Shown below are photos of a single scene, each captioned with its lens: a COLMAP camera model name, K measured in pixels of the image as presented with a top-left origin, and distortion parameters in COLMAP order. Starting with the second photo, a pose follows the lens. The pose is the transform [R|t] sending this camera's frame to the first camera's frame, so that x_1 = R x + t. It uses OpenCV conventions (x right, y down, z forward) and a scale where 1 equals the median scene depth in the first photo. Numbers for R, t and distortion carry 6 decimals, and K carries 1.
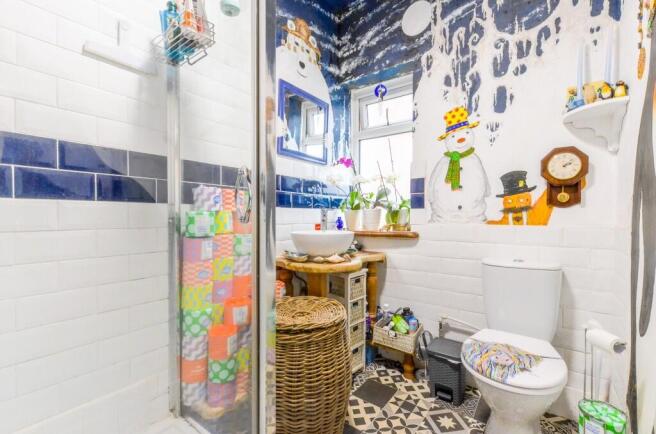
lens RADIAL K [[291.1, 0, 331.8], [0, 291.1, 213.9], [0, 0, 1]] dist [0.001202, -0.000440]
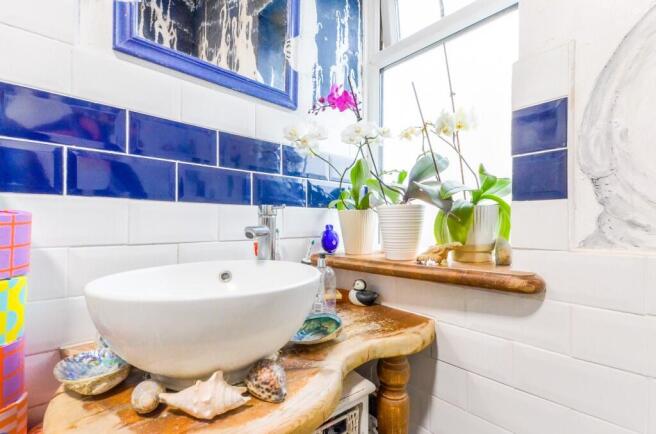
lens RADIAL K [[284.9, 0, 328.0], [0, 284.9, 217.0], [0, 0, 1]] dist [0.000814, 0.000002]
pose [[0.979622, 0.001782, -0.200842, 0.122490], [-0.005218, 0.999849, -0.016581, 0.005931], [0.200782, 0.017291, 0.979483, 0.601648]]
